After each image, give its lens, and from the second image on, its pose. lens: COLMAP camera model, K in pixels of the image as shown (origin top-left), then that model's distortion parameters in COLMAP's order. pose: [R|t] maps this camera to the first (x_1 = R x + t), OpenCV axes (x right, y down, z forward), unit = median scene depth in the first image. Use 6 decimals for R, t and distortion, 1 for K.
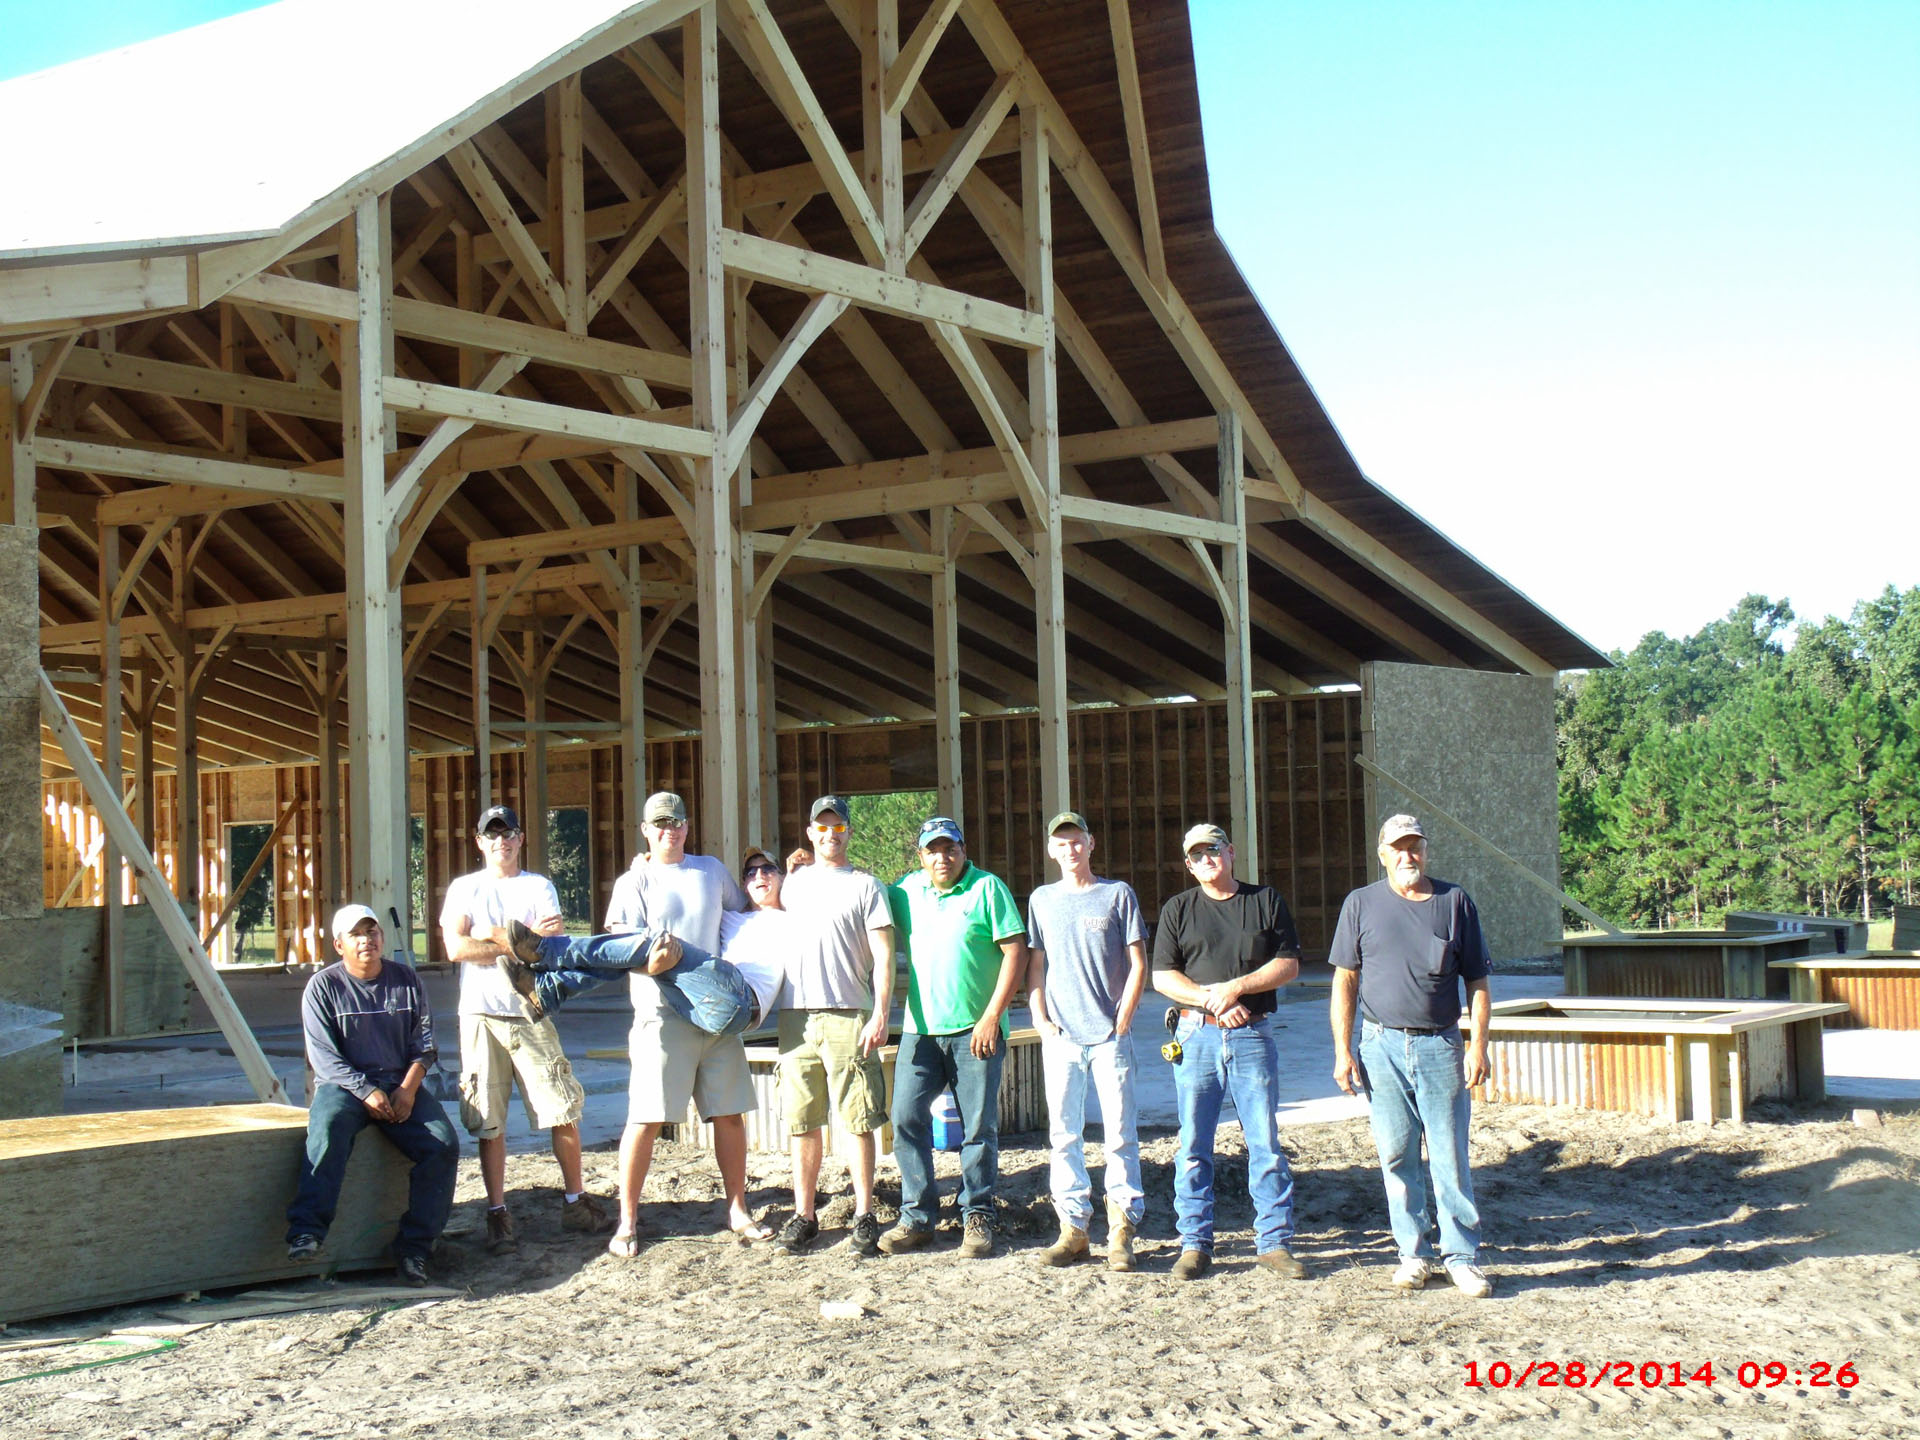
lens RADIAL K [[2670.3, 0, 960.0], [0, 2670.3, 720.0], [0, 0, 1]] dist [0.008205, 0.461406]
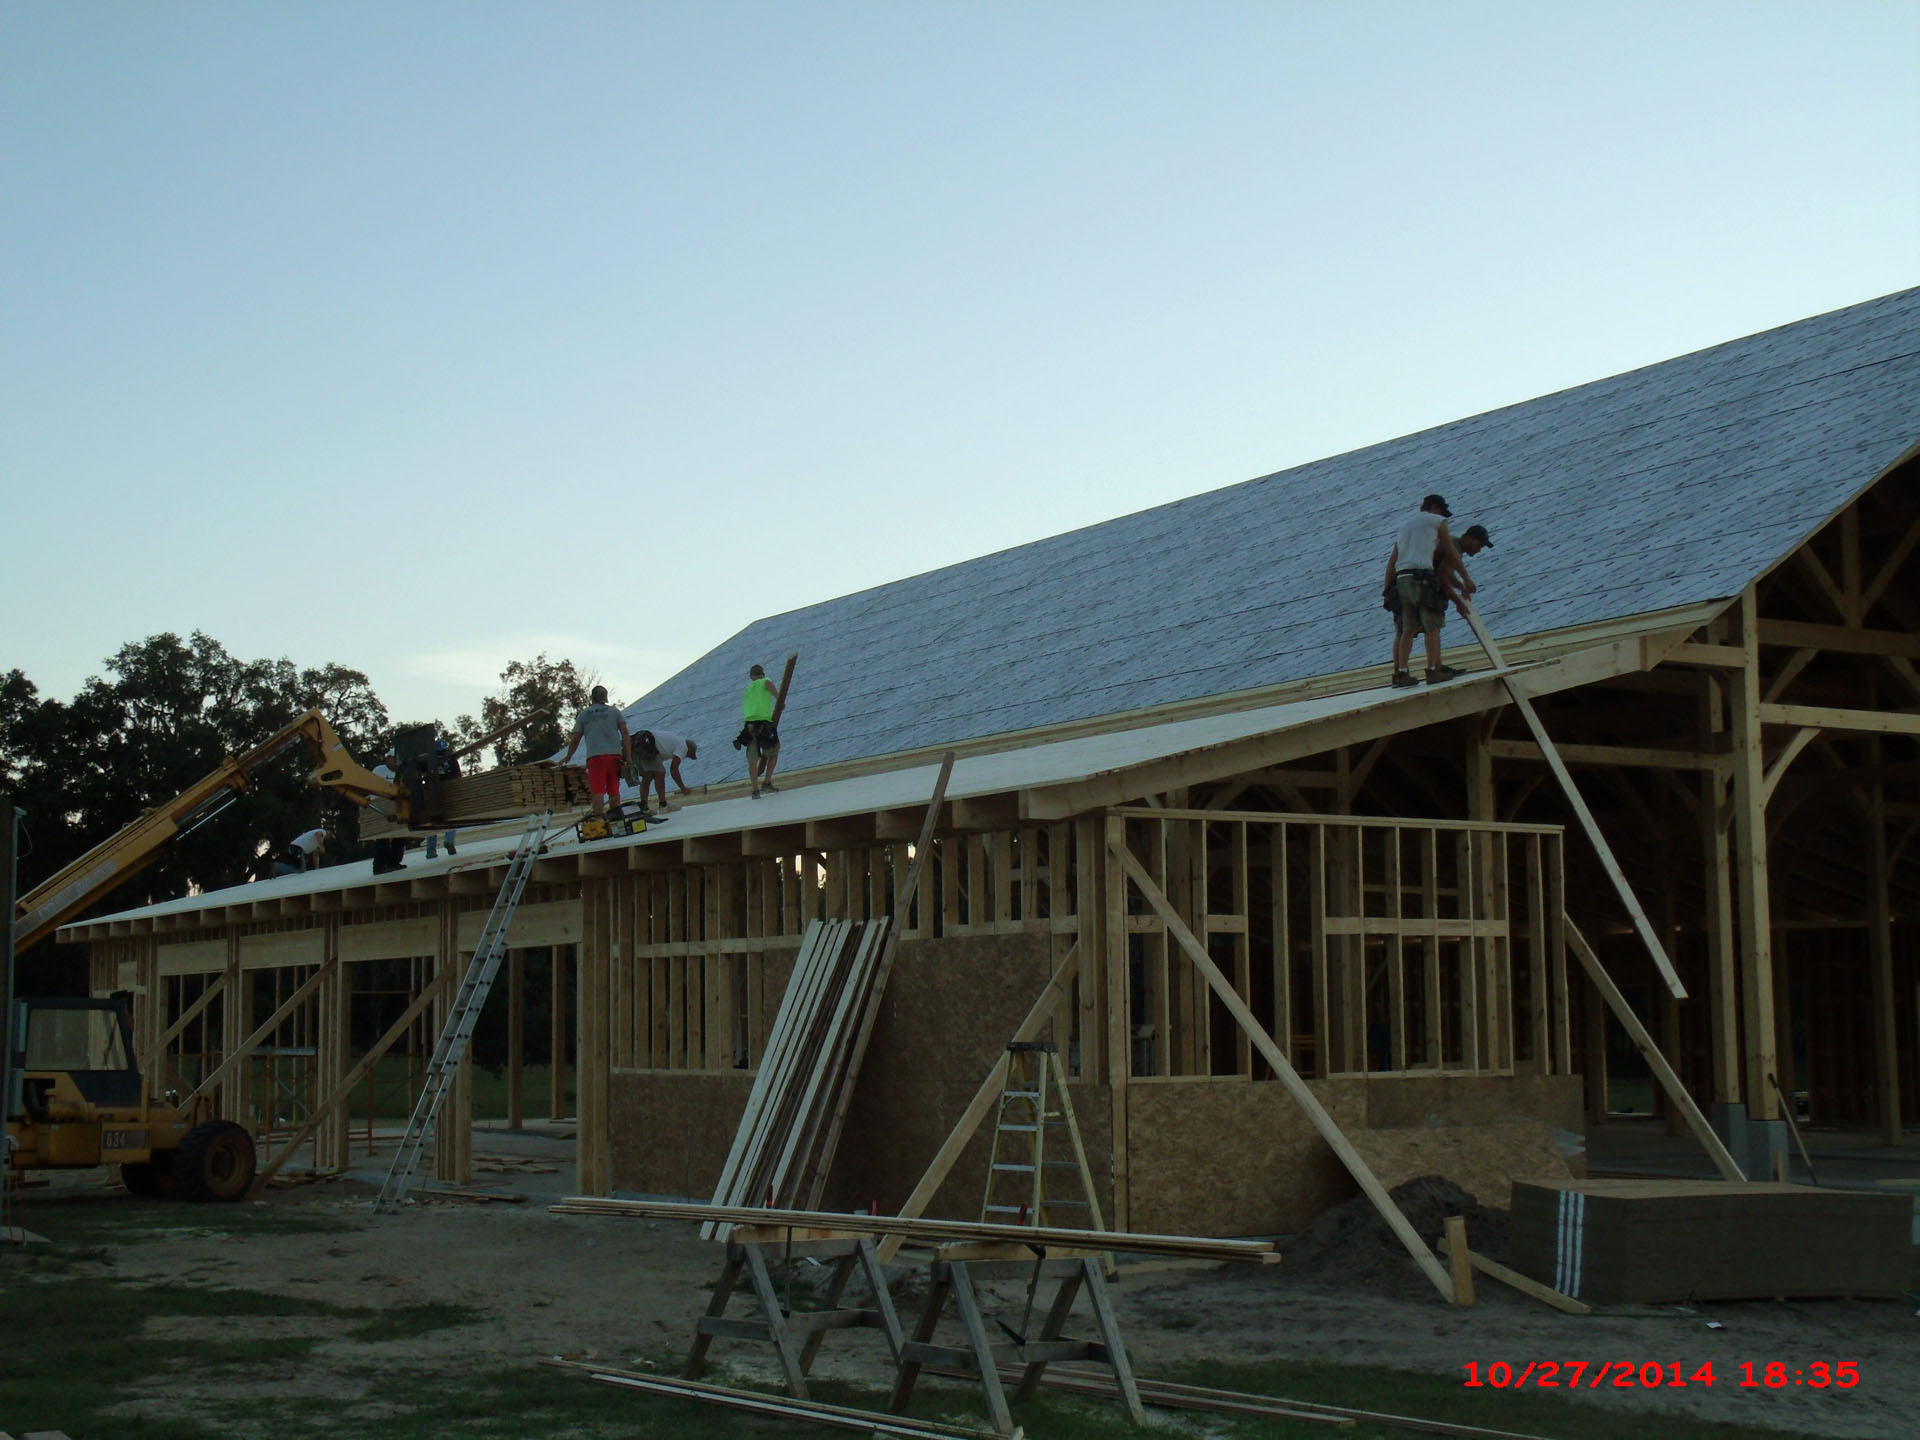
lens RADIAL K [[2670.3, 0, 960.0], [0, 2670.3, 720.0], [0, 0, 1]] dist [0.008205, 0.461406]
pose [[0.918684, -0.023698, -0.394282, -0.029836], [0.001836, 0.998444, -0.055731, -0.028583], [0.394989, 0.050475, 0.917298, -0.359827]]
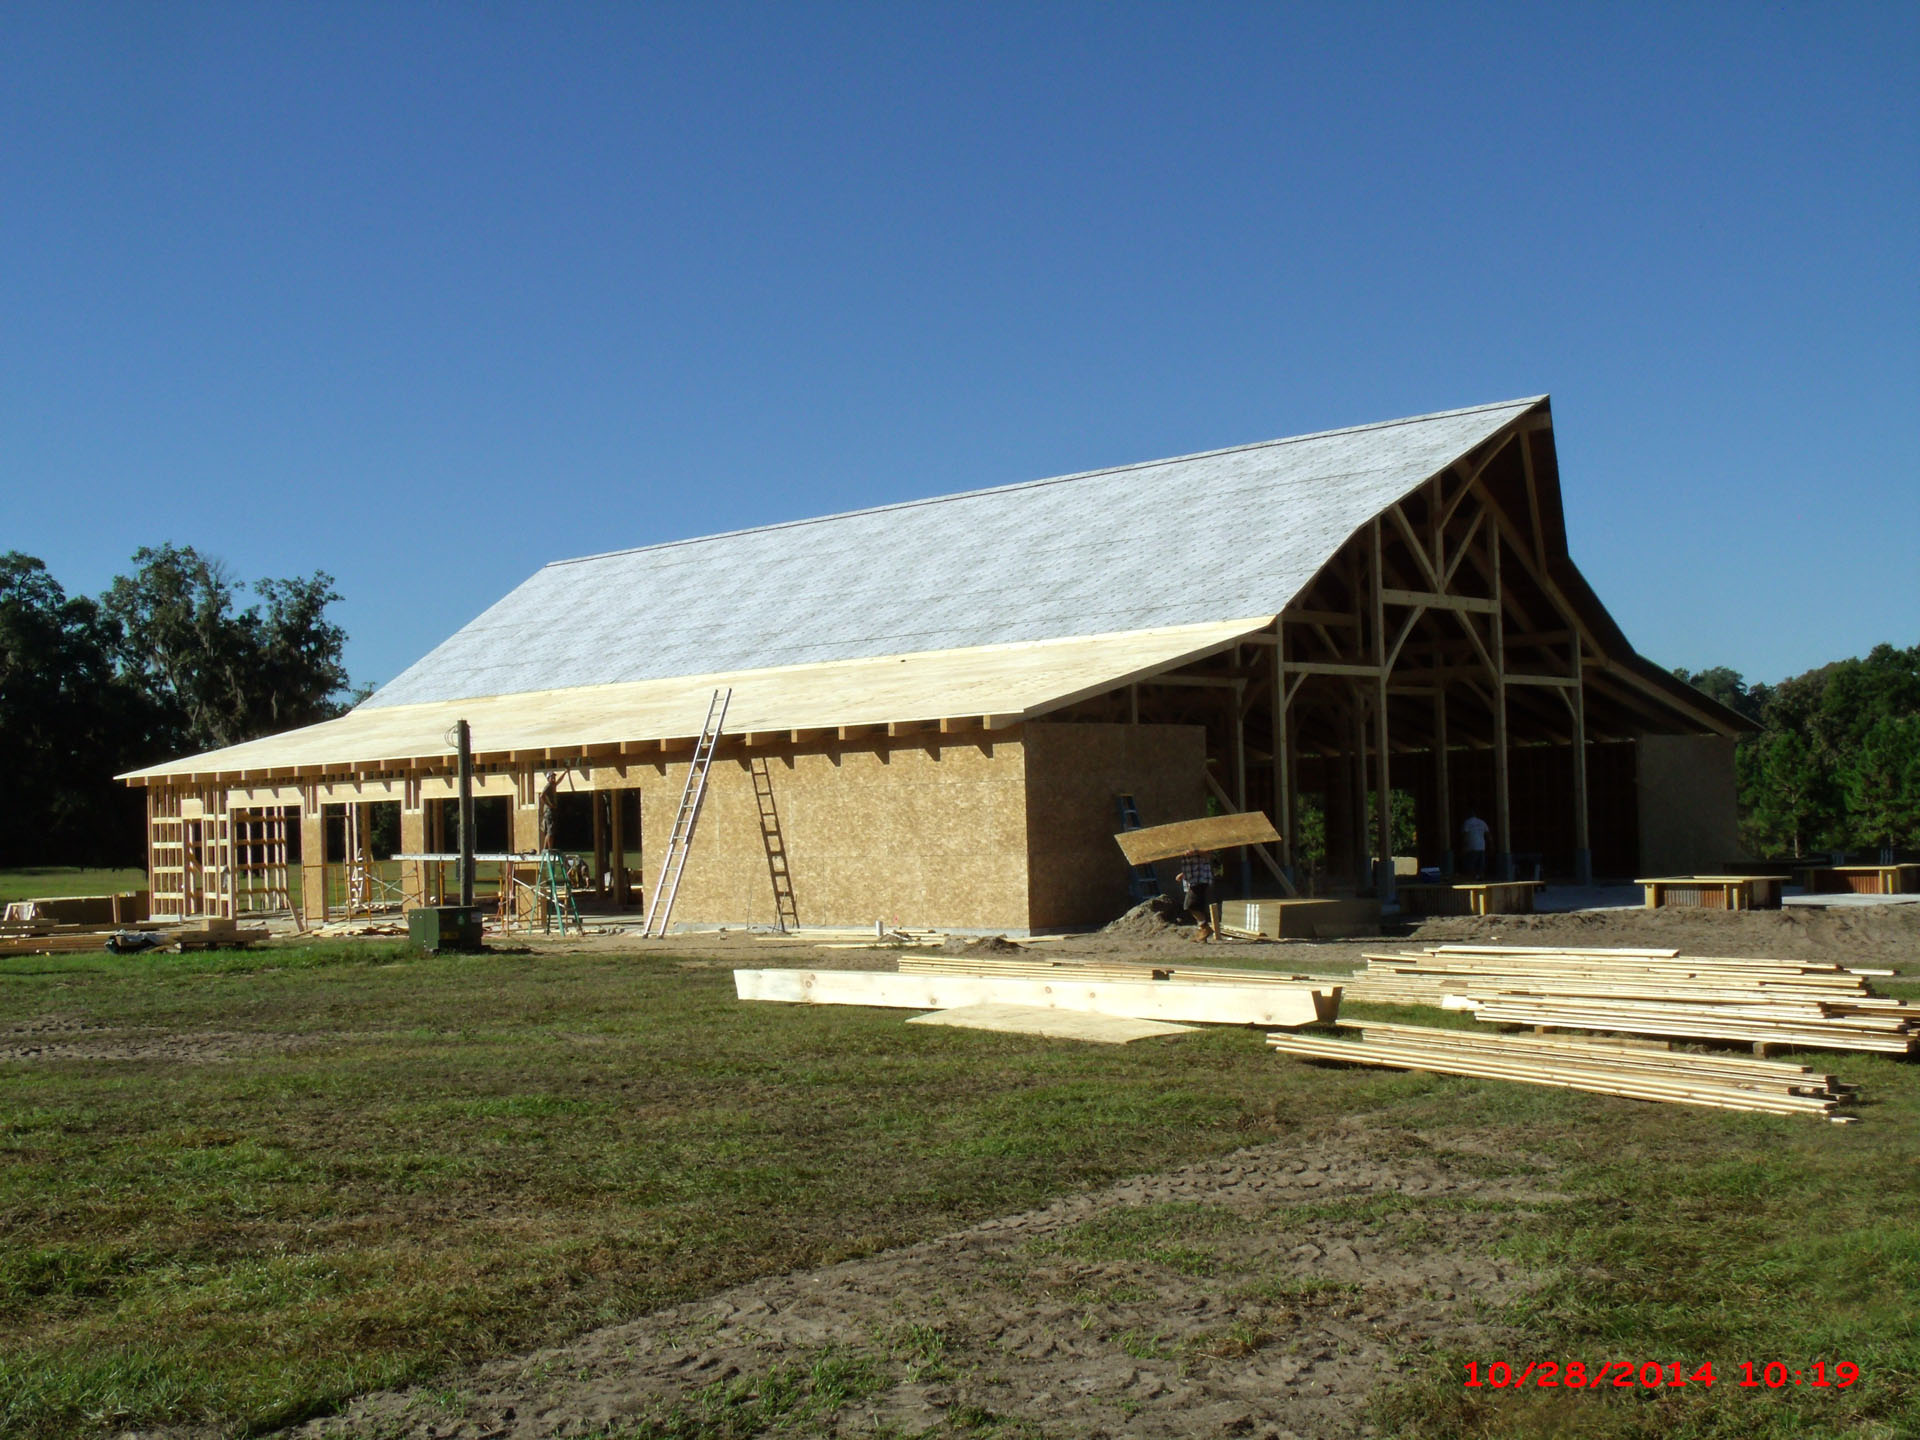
lens RADIAL K [[2233.5, 0, 960.0], [0, 2233.5, 720.0], [0, 0, 1]] dist [-0.013022, 0.029376]
pose [[0.988161, -0.003688, -0.153373, -0.138086], [0.005158, 0.999945, 0.009184, -0.064735], [0.153331, -0.009867, 0.988126, -1.051781]]
